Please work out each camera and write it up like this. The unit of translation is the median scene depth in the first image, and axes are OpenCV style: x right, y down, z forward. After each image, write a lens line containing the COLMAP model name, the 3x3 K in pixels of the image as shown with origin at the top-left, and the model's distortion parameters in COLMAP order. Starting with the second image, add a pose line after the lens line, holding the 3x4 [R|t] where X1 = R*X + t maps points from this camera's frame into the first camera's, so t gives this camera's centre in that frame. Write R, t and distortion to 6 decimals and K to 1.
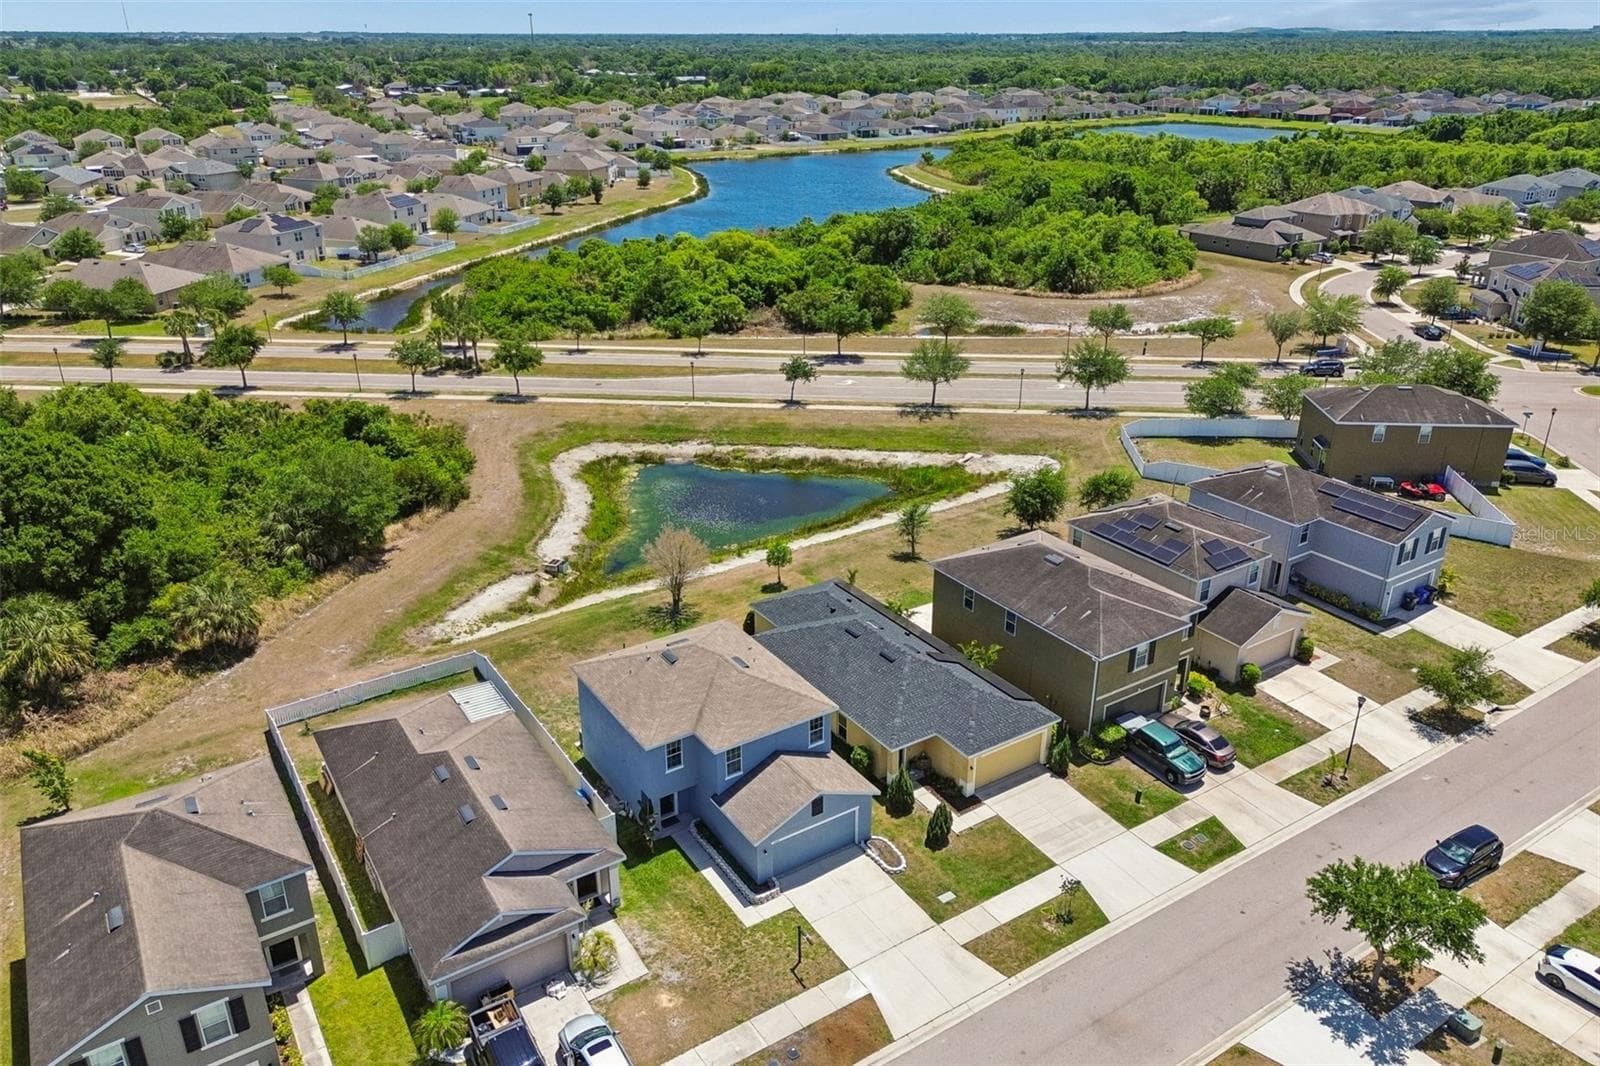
lens RADIAL K [[1133.8, 0, 801.2], [0, 1133.8, 536.5], [0, 0, 1]] dist [0.065357, -0.063310]
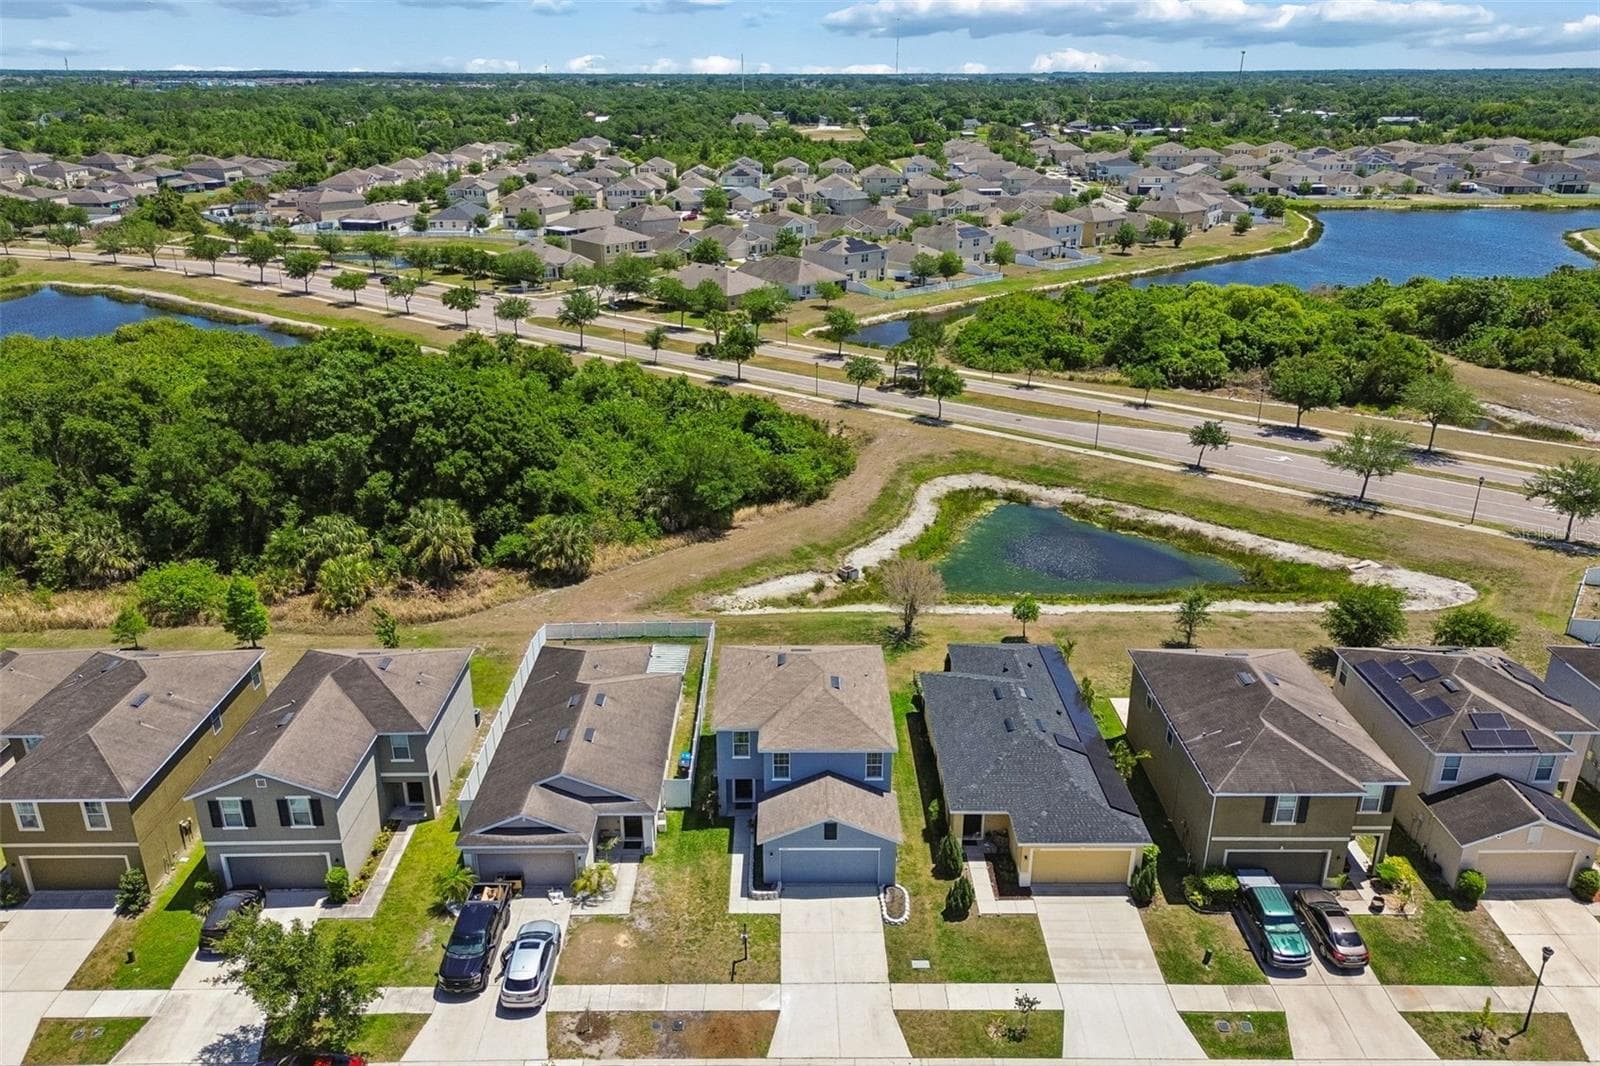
lens RADIAL K [[1130.4, 0, 800.0], [0, 1130.4, 533.0], [0, 0, 1]] dist [0.063996, -0.058538]
pose [[0.841742, 0.202796, -0.500345, 0.213760], [-0.217706, 0.975579, 0.029162, -0.024530], [0.494039, 0.084381, 0.865335, 0.032088]]
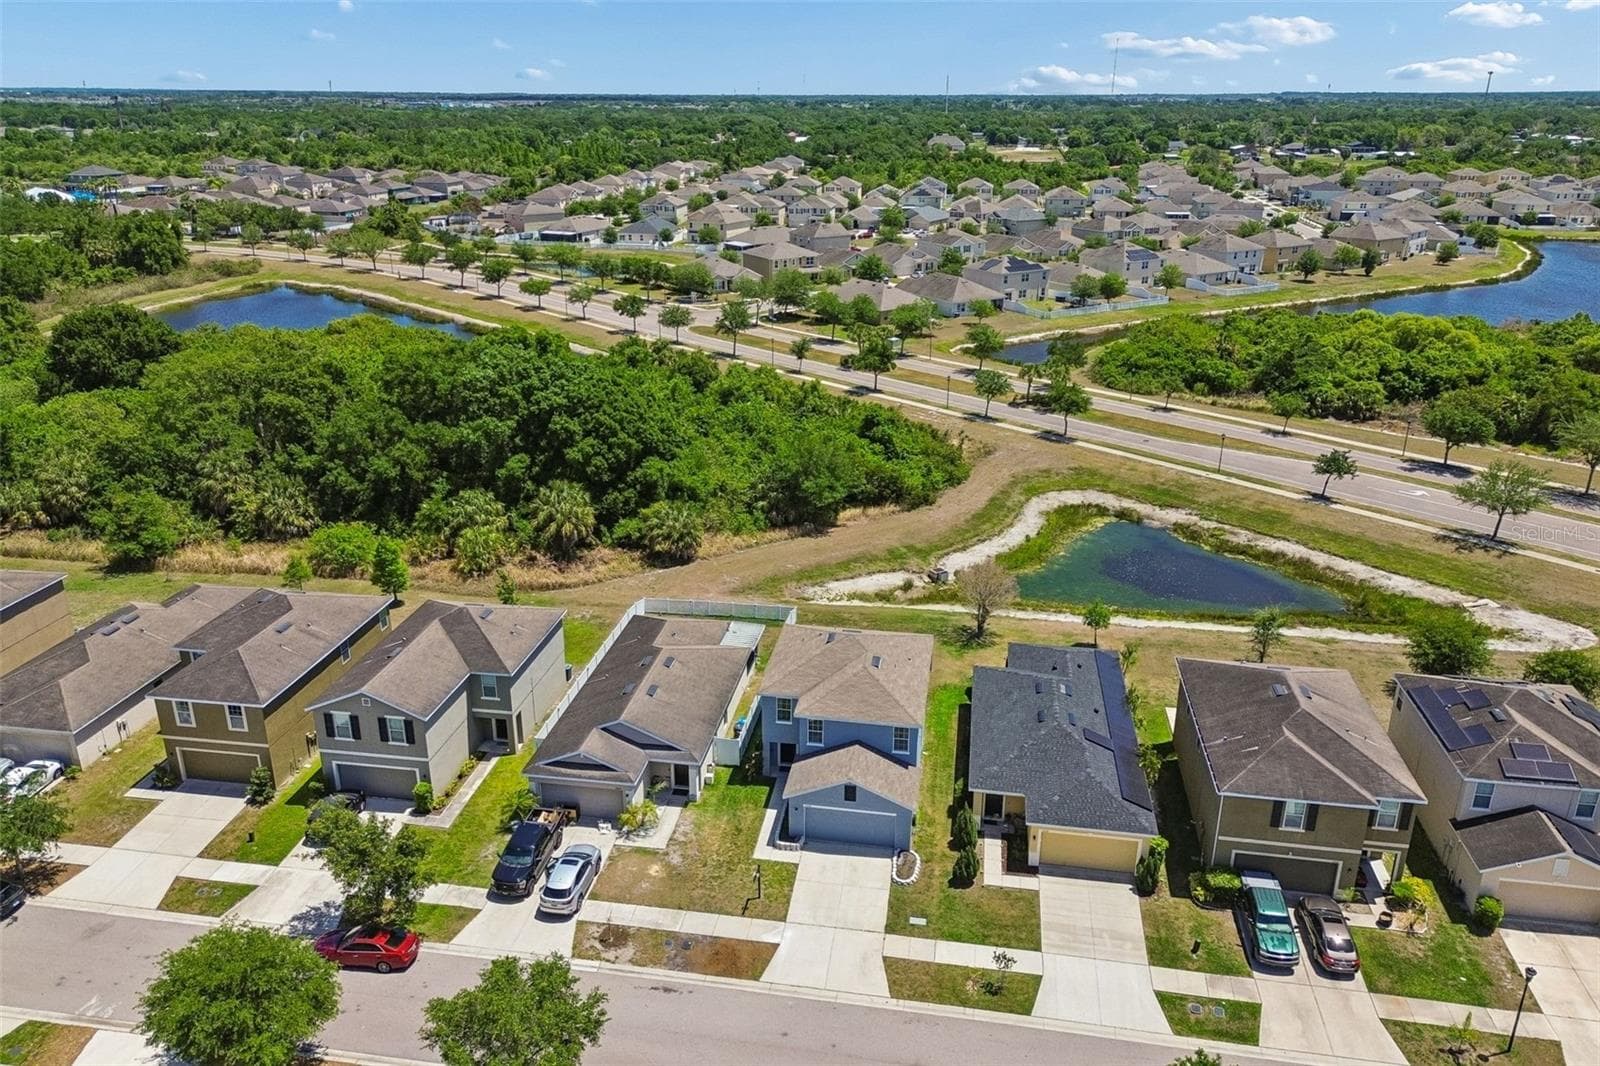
lens RADIAL K [[1133.8, 0, 801.2], [0, 1133.8, 536.5], [0, 0, 1]] dist [0.065357, -0.063310]
pose [[0.738366, 0.245796, -0.628012, 0.292950], [-0.273730, 0.960289, 0.054014, -0.025267], [0.616350, 0.132023, 0.776327, 0.030665]]
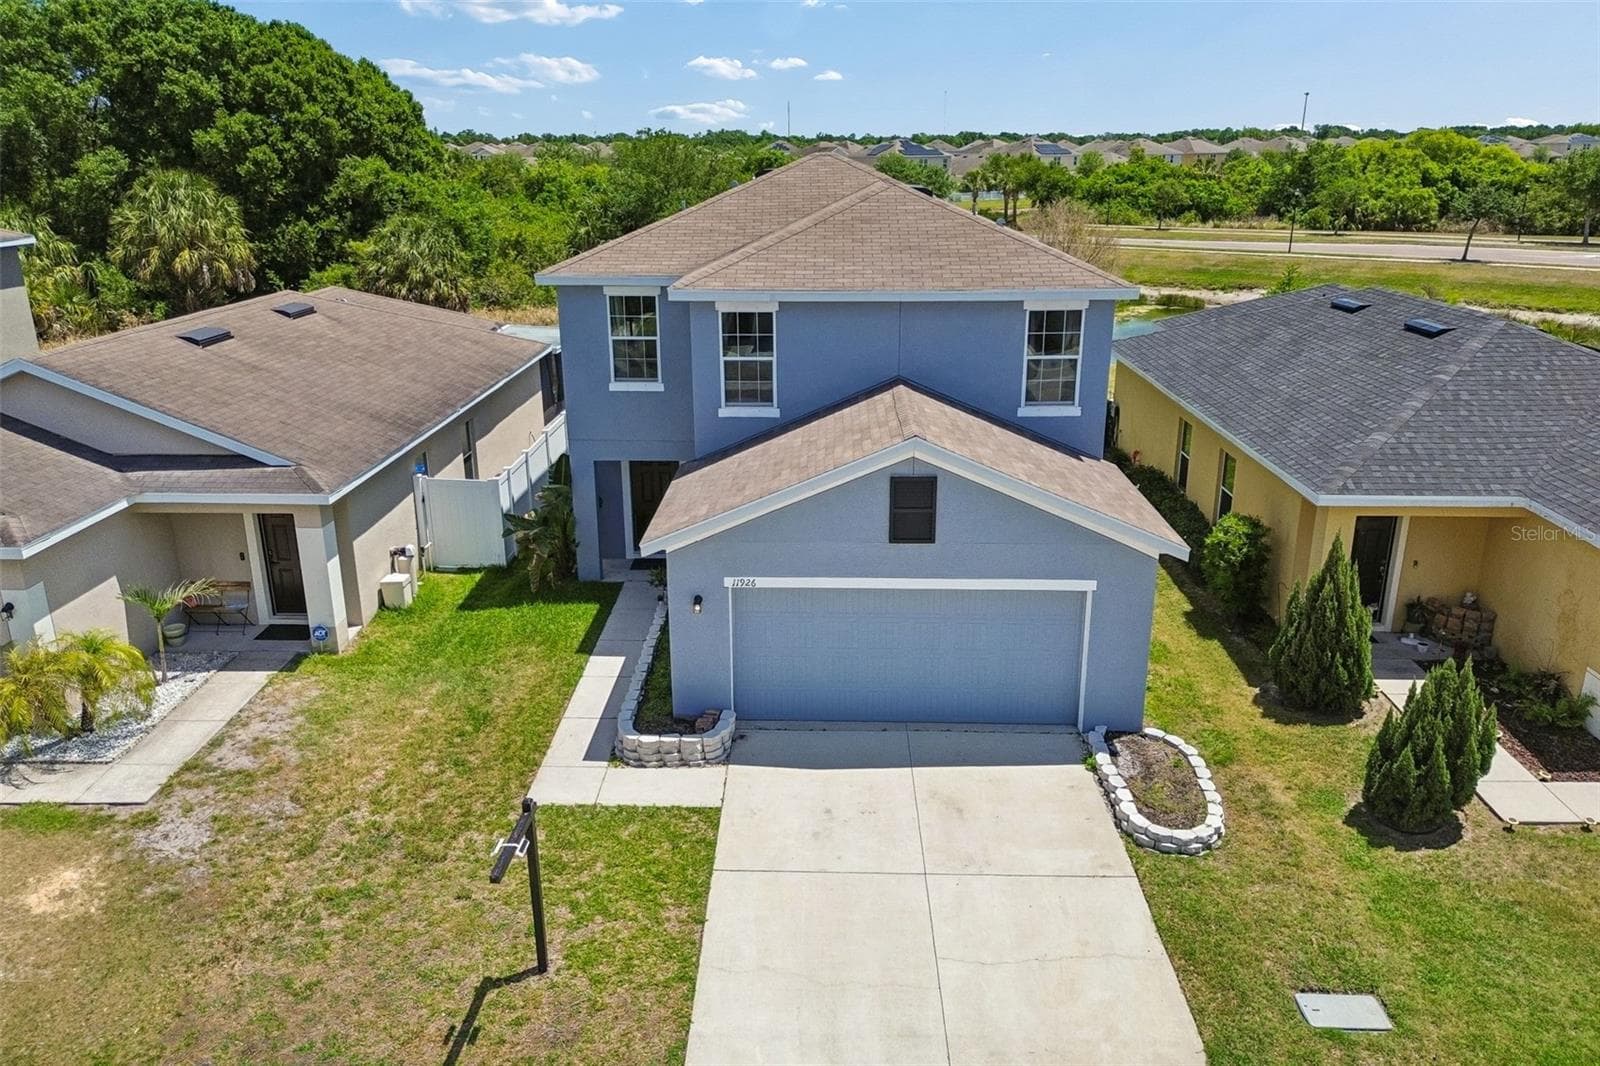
lens RADIAL K [[1159.1, 0, 805.5], [0, 1159.1, 512.1], [0, 0, 1]] dist [0.067148, -0.079720]
pose [[0.822848, 0.168428, -0.542727, 0.069573], [-0.224899, 0.973608, -0.038831, 0.120355], [0.521863, 0.154011, 0.839011, 0.352129]]
